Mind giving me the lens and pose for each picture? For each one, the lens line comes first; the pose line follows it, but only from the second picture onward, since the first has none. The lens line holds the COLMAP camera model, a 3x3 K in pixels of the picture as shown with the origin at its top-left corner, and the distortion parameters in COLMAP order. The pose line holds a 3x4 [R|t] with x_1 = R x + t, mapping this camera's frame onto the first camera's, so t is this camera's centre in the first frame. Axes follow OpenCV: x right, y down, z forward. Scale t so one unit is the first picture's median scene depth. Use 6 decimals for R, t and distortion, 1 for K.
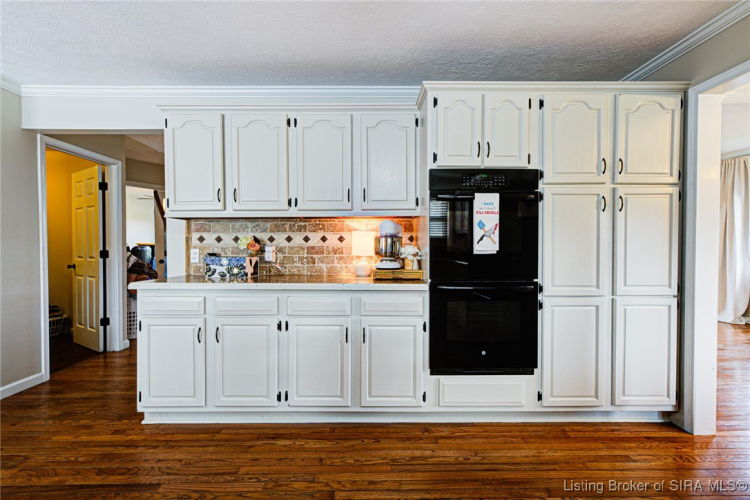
lens RADIAL K [[328.1, 0, 373.0], [0, 328.1, 253.6], [0, 0, 1]] dist [0.003976, 0.000301]
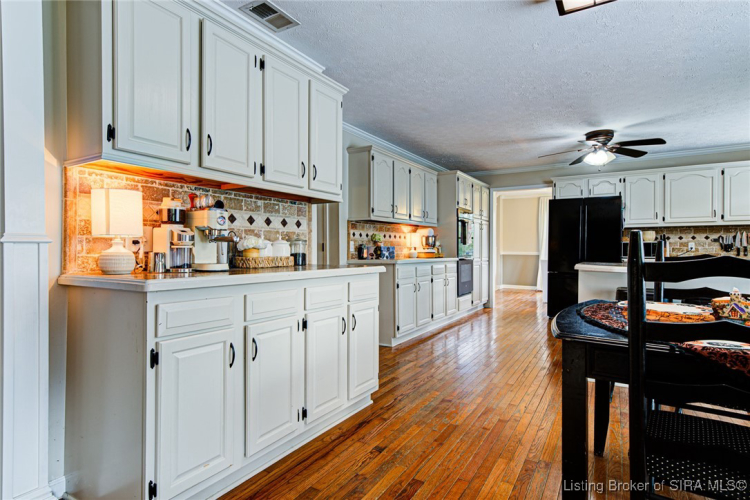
lens RADIAL K [[405.7, 0, 371.1], [0, 405.7, 249.0], [0, 0, 1]] dist [0.010344, -0.001605]
pose [[0.523543, -0.003204, 0.851993, -2.099784], [0.005659, 0.999984, 0.000283, 0.019445], [-0.851981, 0.004673, 0.523553, 0.025131]]
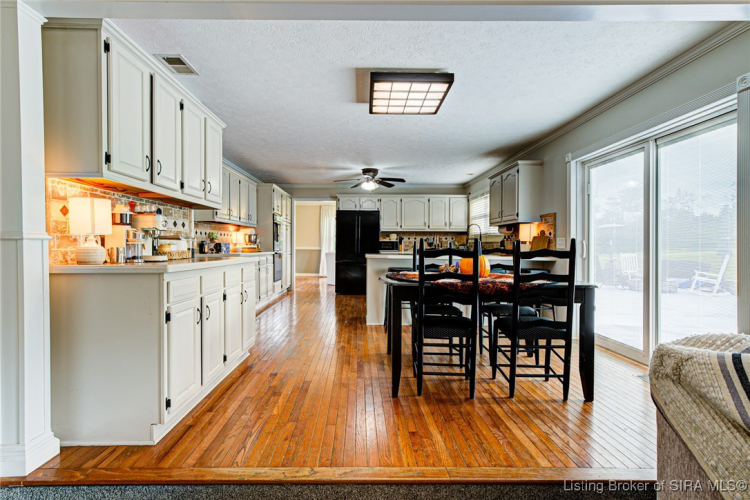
lens RADIAL K [[363.1, 0, 369.7], [0, 363.1, 249.7], [0, 0, 1]] dist [0.000006, -0.000164]
pose [[-0.020082, -0.015388, 0.999680, -2.540877], [0.003008, 0.999876, 0.015452, 0.017805], [-0.999794, 0.003318, -0.020034, 0.167329]]
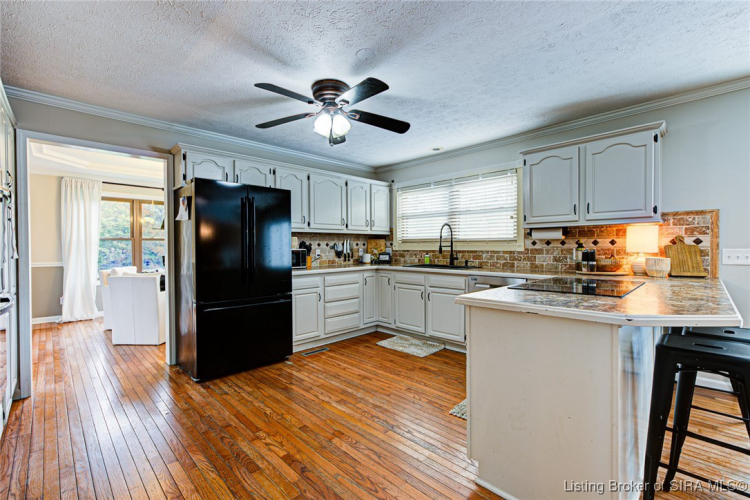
lens RADIAL K [[328.1, 0, 370.2], [0, 328.1, 249.0], [0, 0, 1]] dist [0.003976, 0.000301]
pose [[-0.696794, -0.004833, 0.717255, -0.734139], [0.007753, 0.999868, 0.014270, -0.032430], [-0.717230, 0.015504, -0.696664, 0.744483]]
